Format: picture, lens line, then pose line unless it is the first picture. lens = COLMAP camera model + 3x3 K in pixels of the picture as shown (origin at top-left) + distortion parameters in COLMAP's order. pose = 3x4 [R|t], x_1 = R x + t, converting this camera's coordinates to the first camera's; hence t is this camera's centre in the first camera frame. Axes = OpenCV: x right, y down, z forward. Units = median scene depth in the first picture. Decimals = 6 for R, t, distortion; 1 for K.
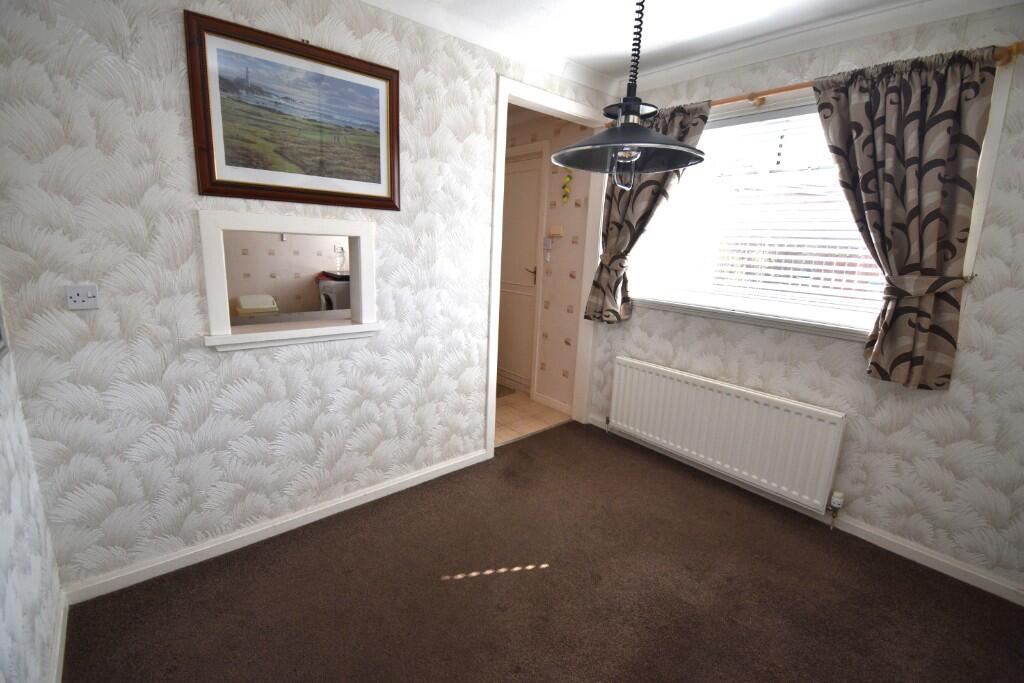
lens RADIAL K [[448.3, 0, 511.6], [0, 448.3, 348.1], [0, 0, 1]] dist [0.003612, -0.020022]
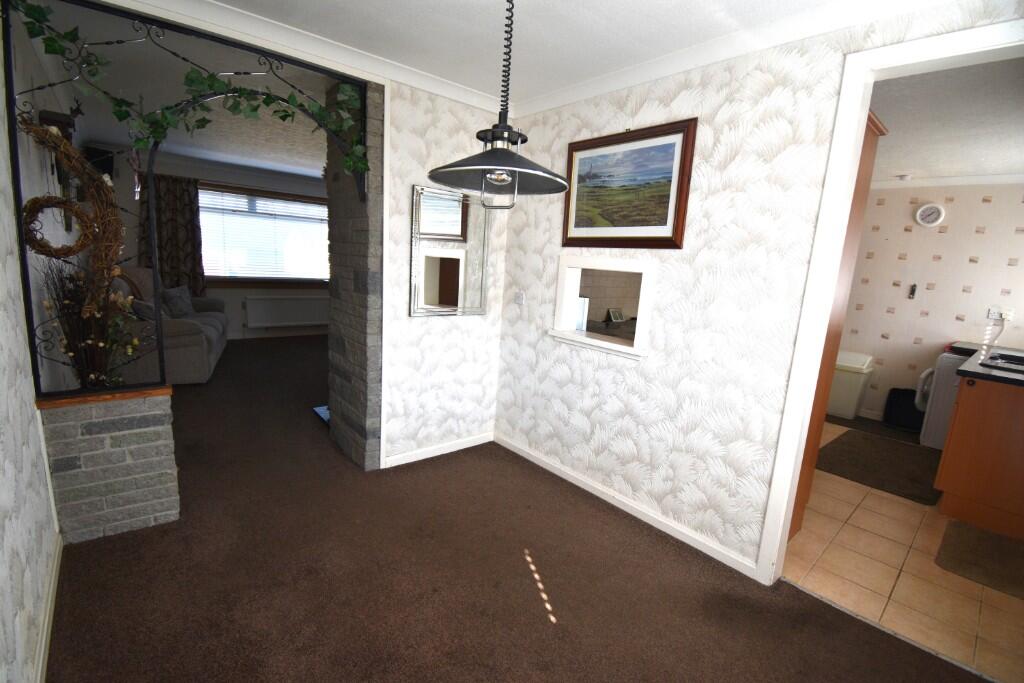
lens RADIAL K [[448.3, 0, 511.6], [0, 448.3, 348.1], [0, 0, 1]] dist [0.003612, -0.020022]
pose [[-0.000442, 0.146588, -0.989198, 0.818487], [-0.288598, 0.947089, 0.140477, -0.126053], [0.957450, 0.285542, 0.041886, 0.663460]]
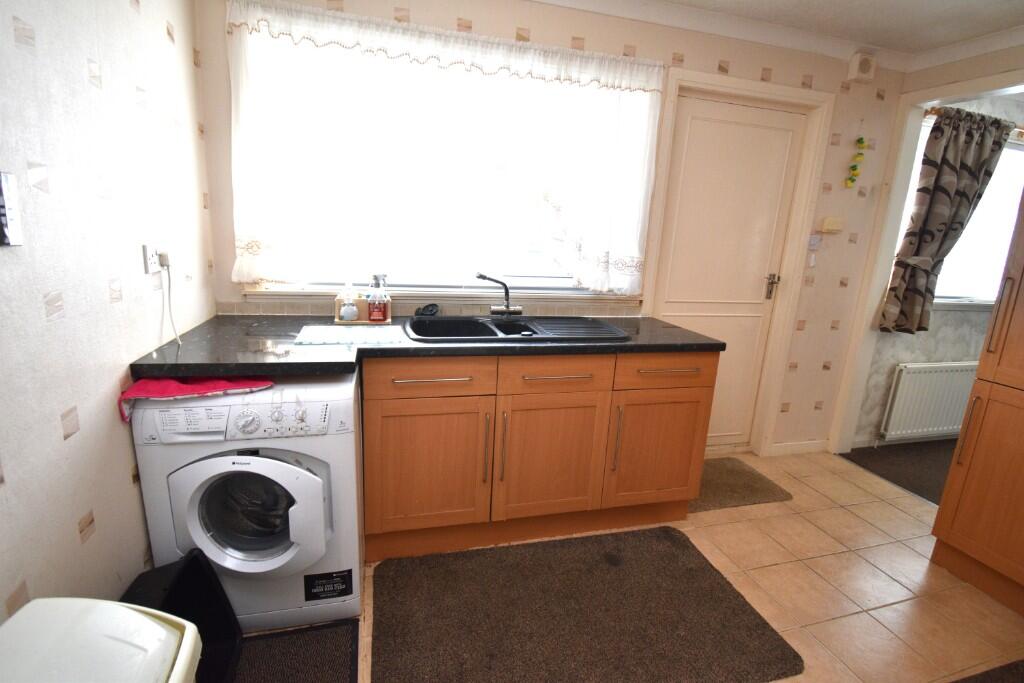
lens RADIAL K [[448.3, 0, 511.6], [0, 448.3, 348.1], [0, 0, 1]] dist [0.003612, -0.020022]
pose [[0.451546, -0.233474, 0.861160, -1.384558], [0.179339, 0.969209, 0.168732, -0.481013], [-0.874039, 0.078249, 0.479513, 1.905511]]
